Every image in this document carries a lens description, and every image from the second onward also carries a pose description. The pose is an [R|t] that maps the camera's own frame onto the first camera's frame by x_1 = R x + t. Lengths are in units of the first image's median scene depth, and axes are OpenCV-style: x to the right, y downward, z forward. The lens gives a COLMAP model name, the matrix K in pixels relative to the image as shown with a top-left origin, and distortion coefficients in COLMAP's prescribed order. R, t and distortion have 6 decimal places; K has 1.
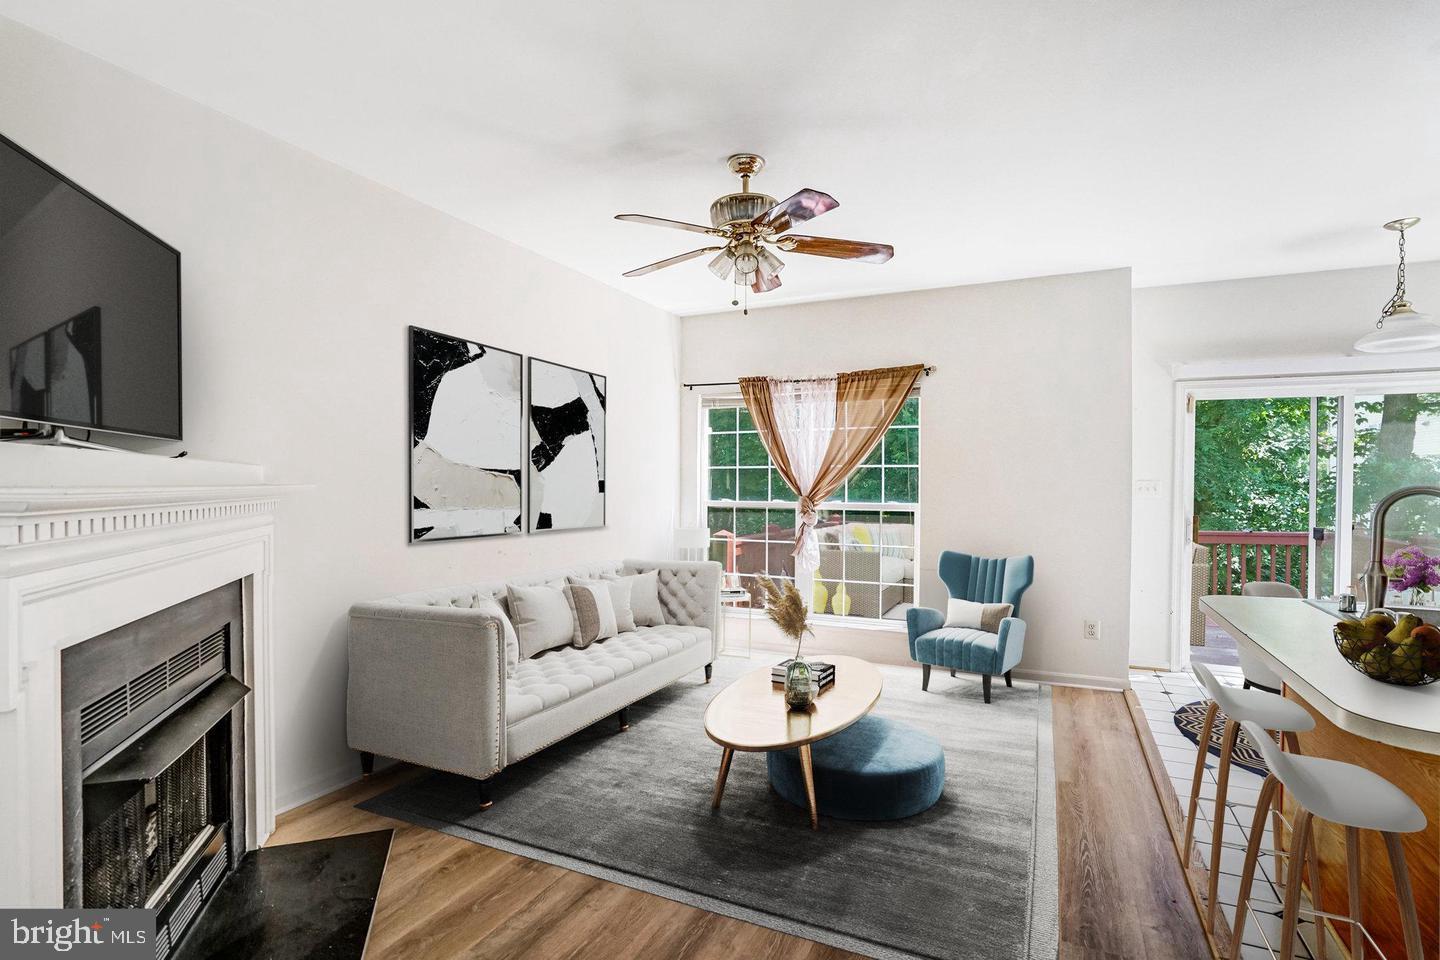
lens RADIAL K [[706.3, 0, 720.0], [0, 706.3, 480.0], [0, 0, 1]] dist [-0.000157, 0.000337]
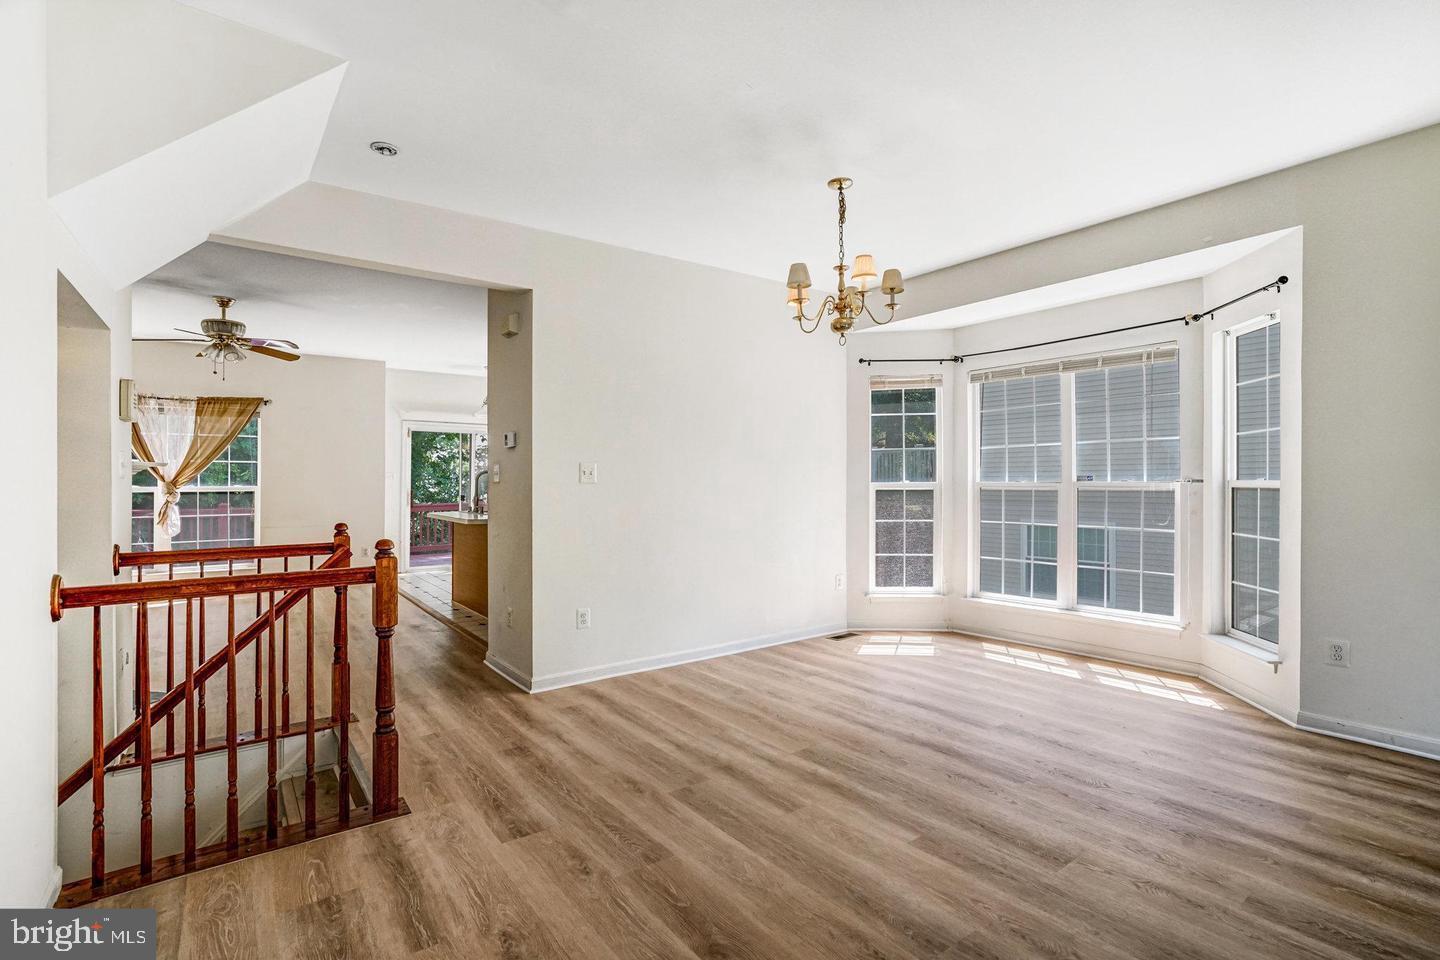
lens RADIAL K [[687.0, 0, 720.0], [0, 687.0, 480.0], [0, 0, 1]] dist [-0.072506, 0.026289]
pose [[0.485447, 0.001581, 0.874265, -0.498002], [-0.004124, 0.999991, 0.000481, 0.014041], [-0.874256, -0.003839, 0.485449, -0.591324]]
